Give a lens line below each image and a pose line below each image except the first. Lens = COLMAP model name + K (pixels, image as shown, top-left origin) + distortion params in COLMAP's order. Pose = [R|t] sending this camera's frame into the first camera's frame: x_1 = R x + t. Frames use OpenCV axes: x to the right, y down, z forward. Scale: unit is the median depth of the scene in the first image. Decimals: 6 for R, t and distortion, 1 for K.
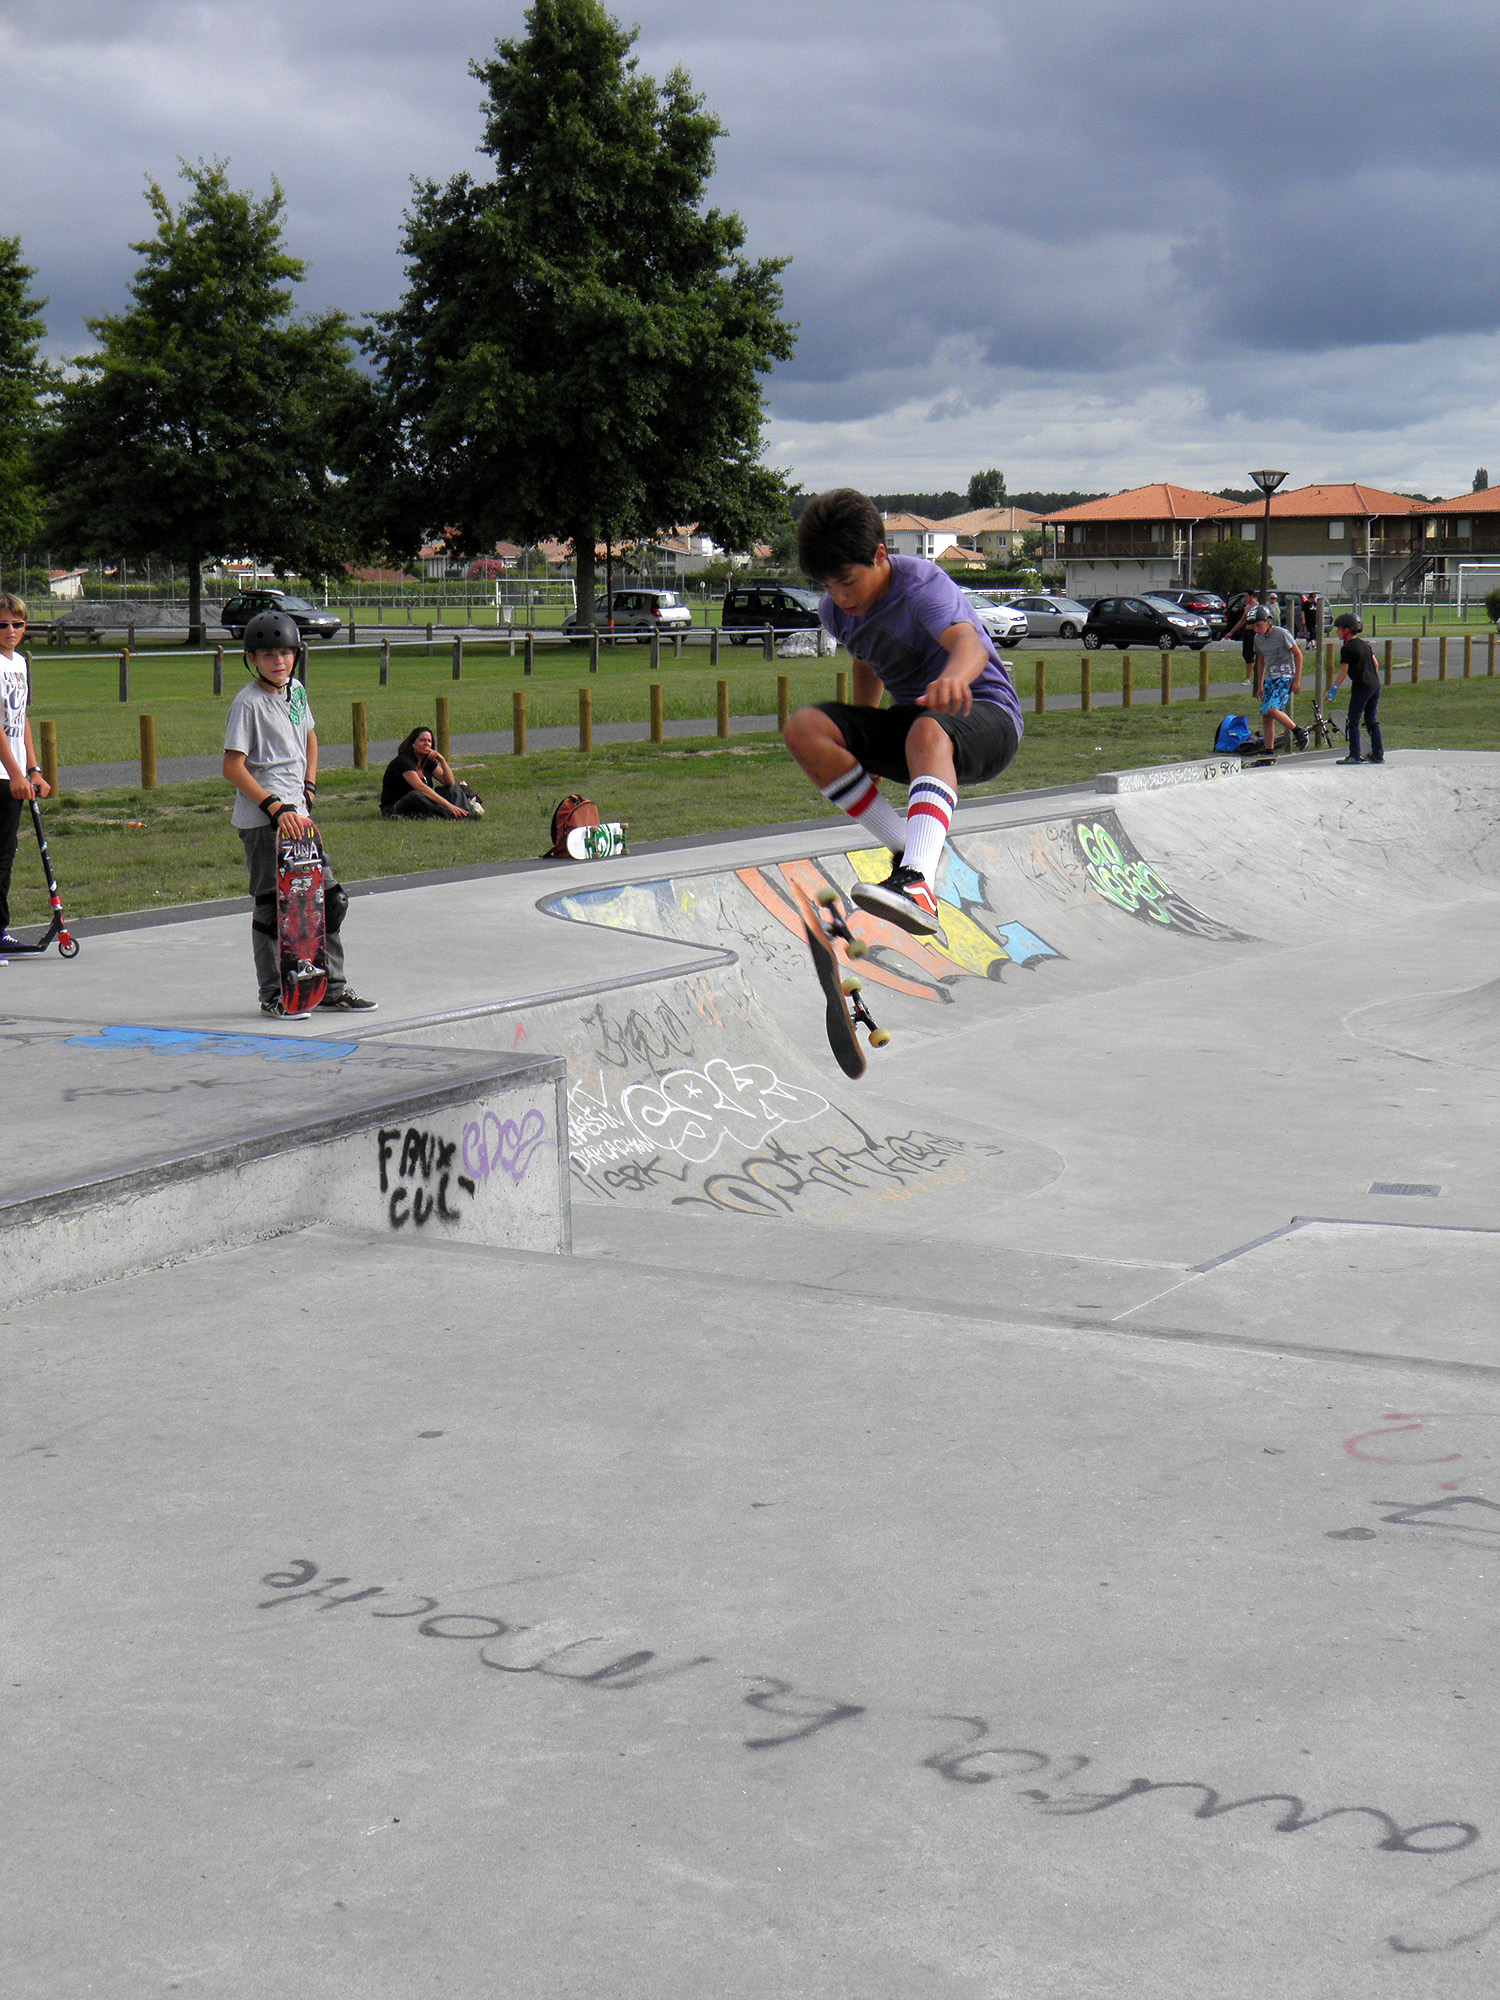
lens RADIAL K [[3314.0, 0, 749.9], [0, 3314.0, 1000.3], [0, 0, 1]] dist [-0.013620, 0.000000]
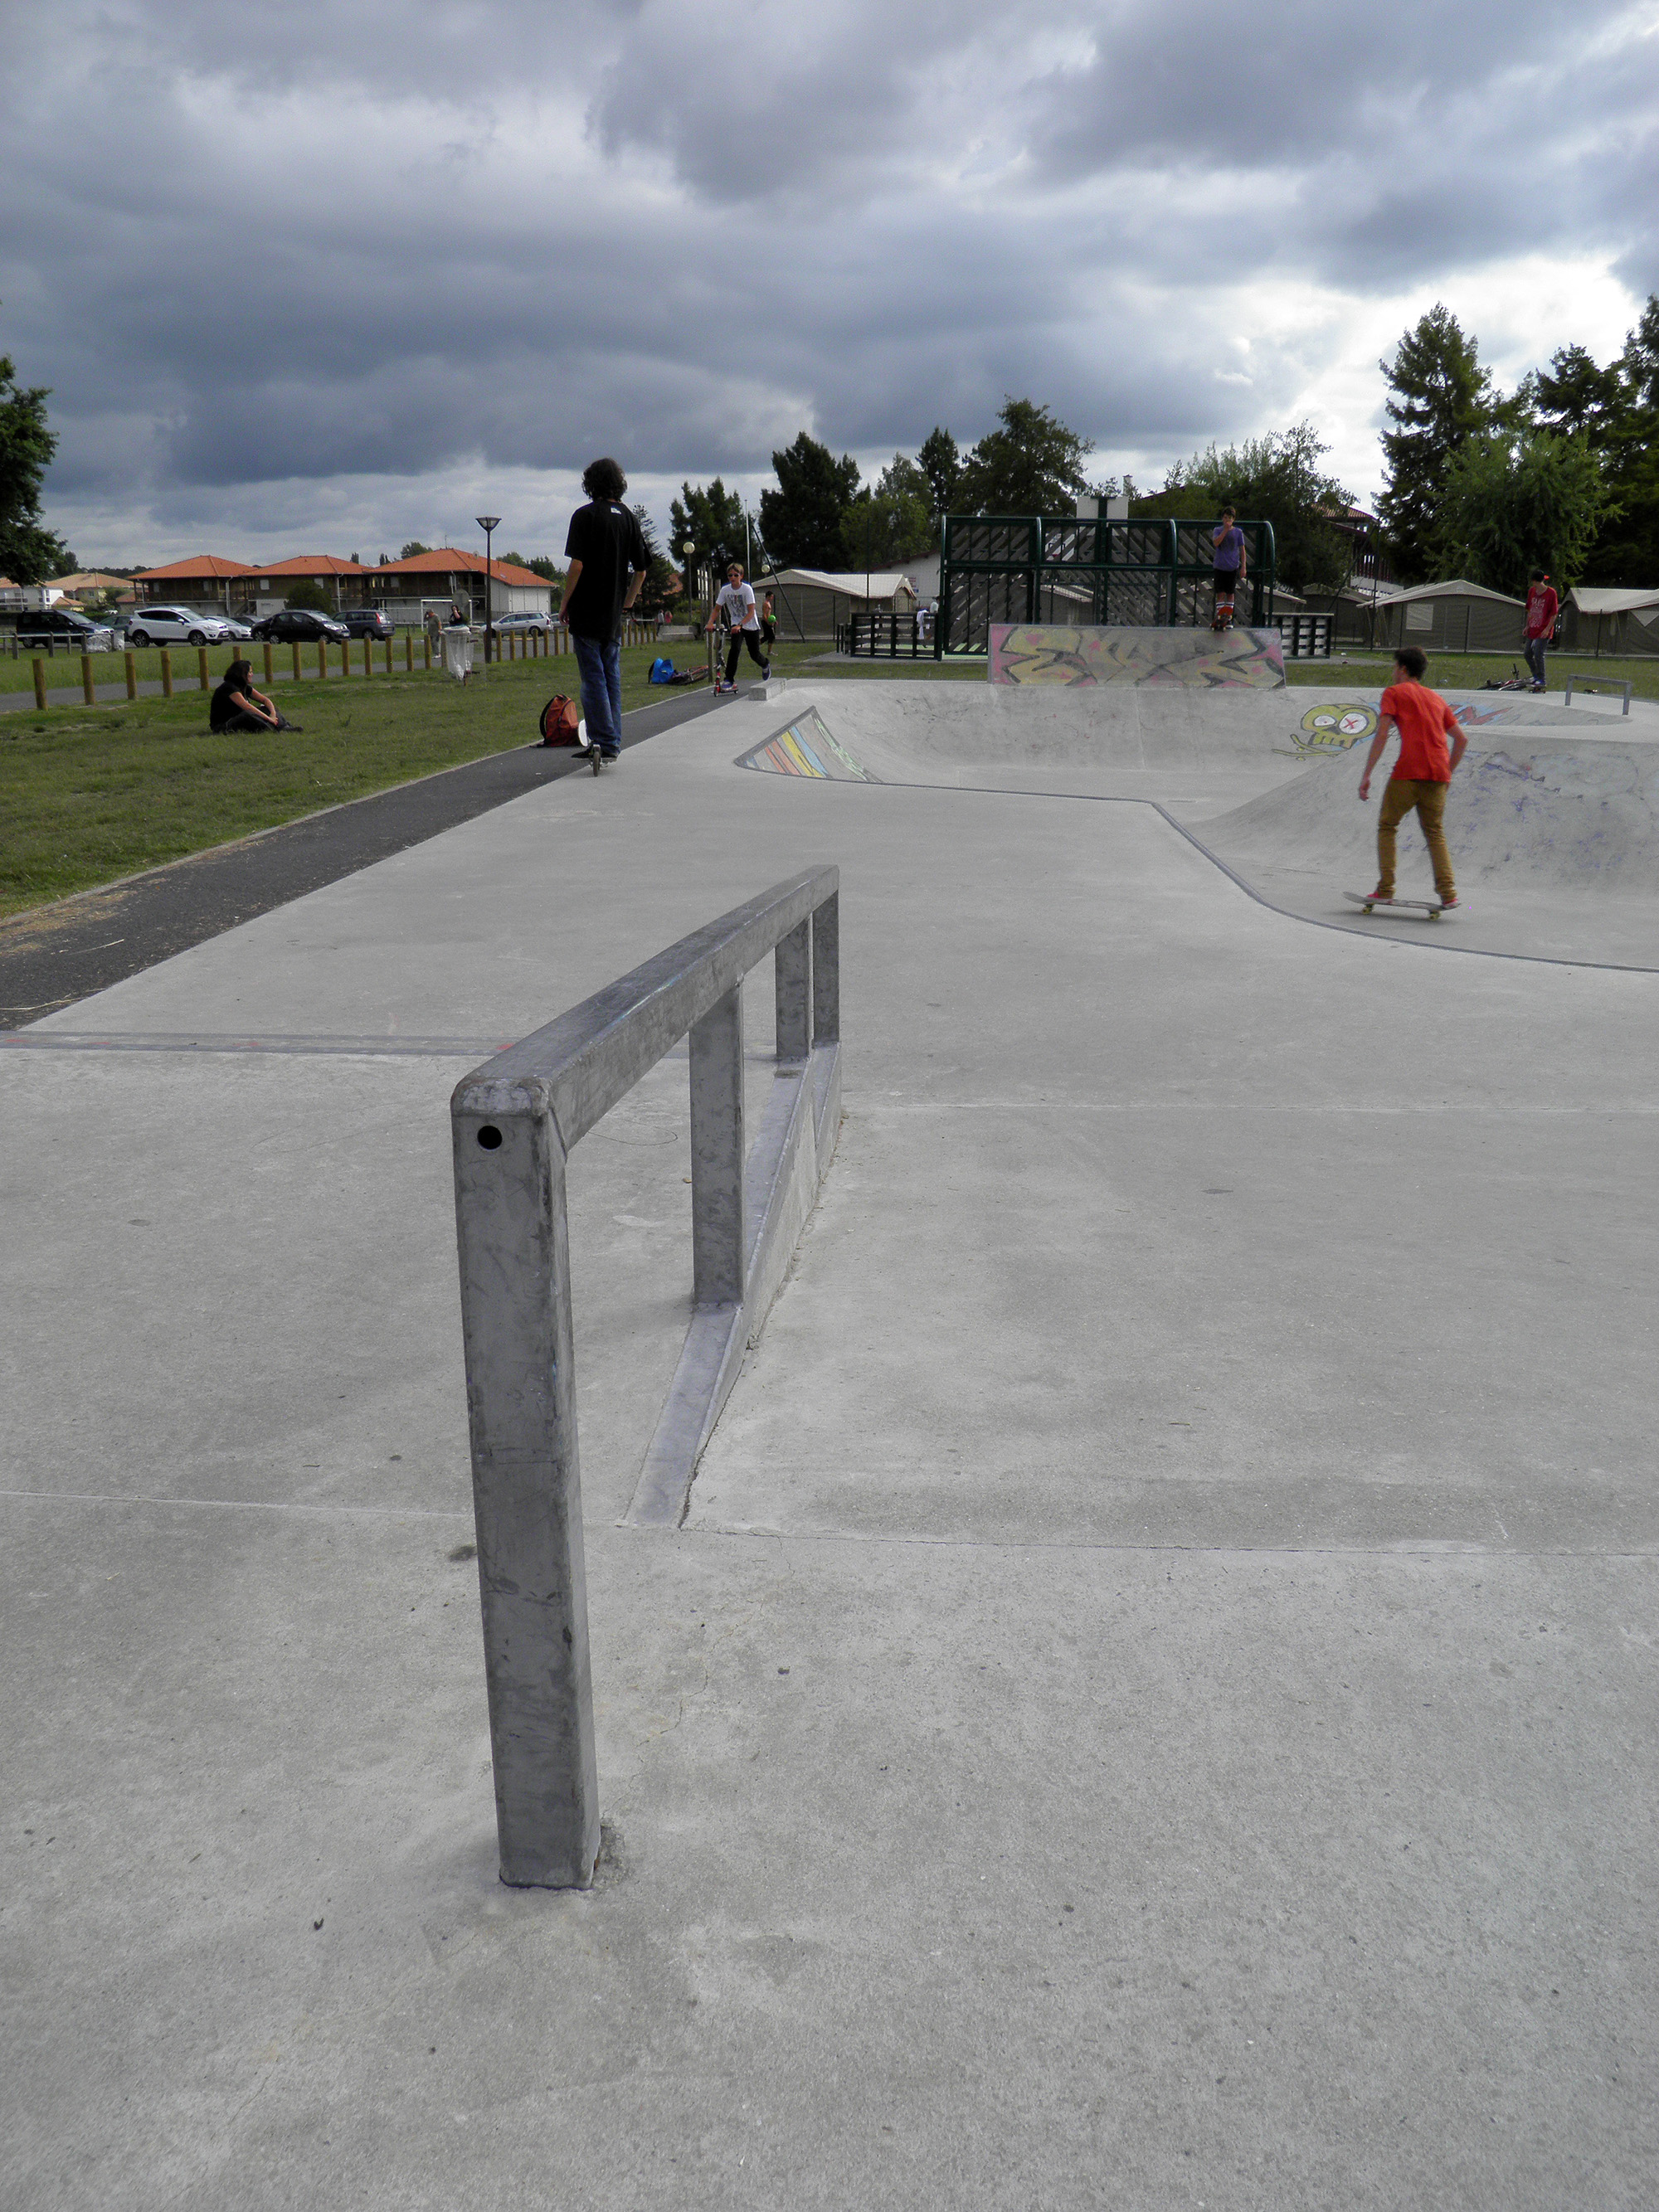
lens RADIAL K [[1843.8, 0, 829.7], [0, 1843.8, 1106.3], [0, 0, 1]] dist [-0.137014, 0.085936]
pose [[0.889939, -0.109517, 0.442735, -0.066728], [0.048550, 0.987974, 0.146801, -0.001692], [-0.453488, -0.109149, 0.884554, 0.086584]]
